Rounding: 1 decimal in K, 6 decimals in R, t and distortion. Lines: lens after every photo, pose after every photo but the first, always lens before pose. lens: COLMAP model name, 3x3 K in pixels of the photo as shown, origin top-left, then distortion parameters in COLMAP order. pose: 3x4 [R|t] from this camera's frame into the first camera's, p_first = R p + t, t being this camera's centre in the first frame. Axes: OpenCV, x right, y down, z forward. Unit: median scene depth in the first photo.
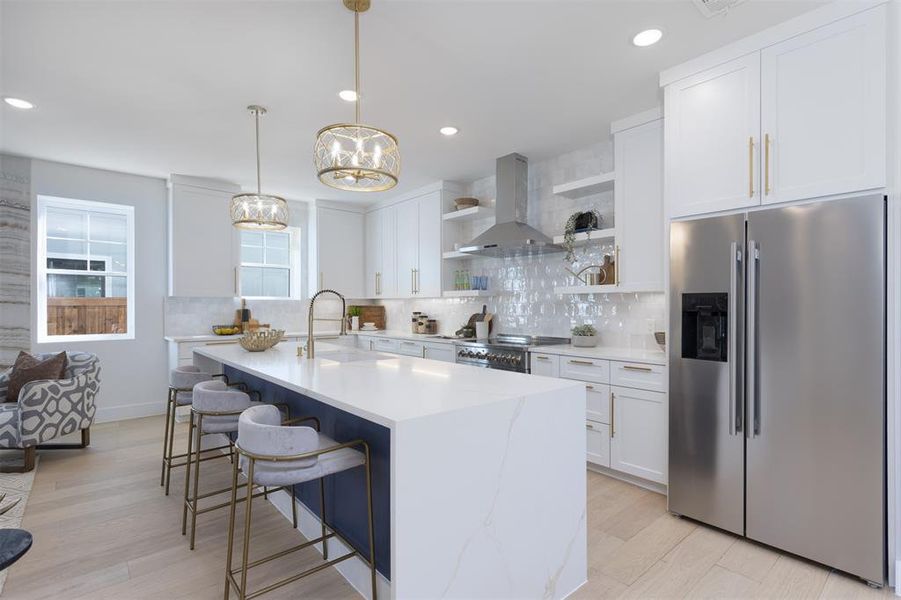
lens RADIAL K [[427.5, 0, 447.1], [0, 427.5, 296.3], [0, 0, 1]] dist [0.001388, 0.000804]
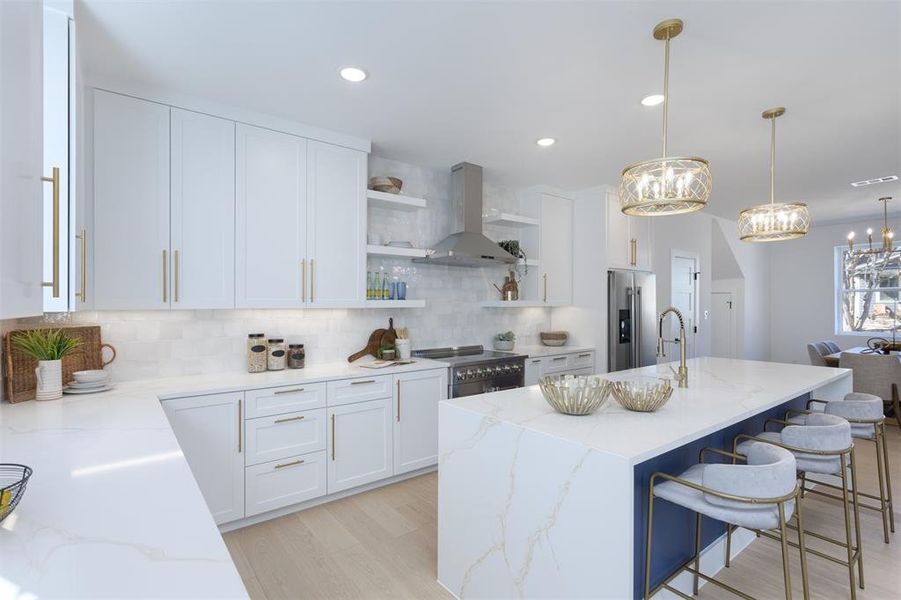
lens RADIAL K [[425.4, 0, 454.5], [0, 425.4, 304.5], [0, 0, 1]] dist [0.001477, -0.000040]
pose [[0.056610, 0.012352, 0.998320, -0.777389], [-0.006502, 0.999907, -0.012003, 0.004135], [-0.998375, -0.005812, 0.056685, 0.927374]]
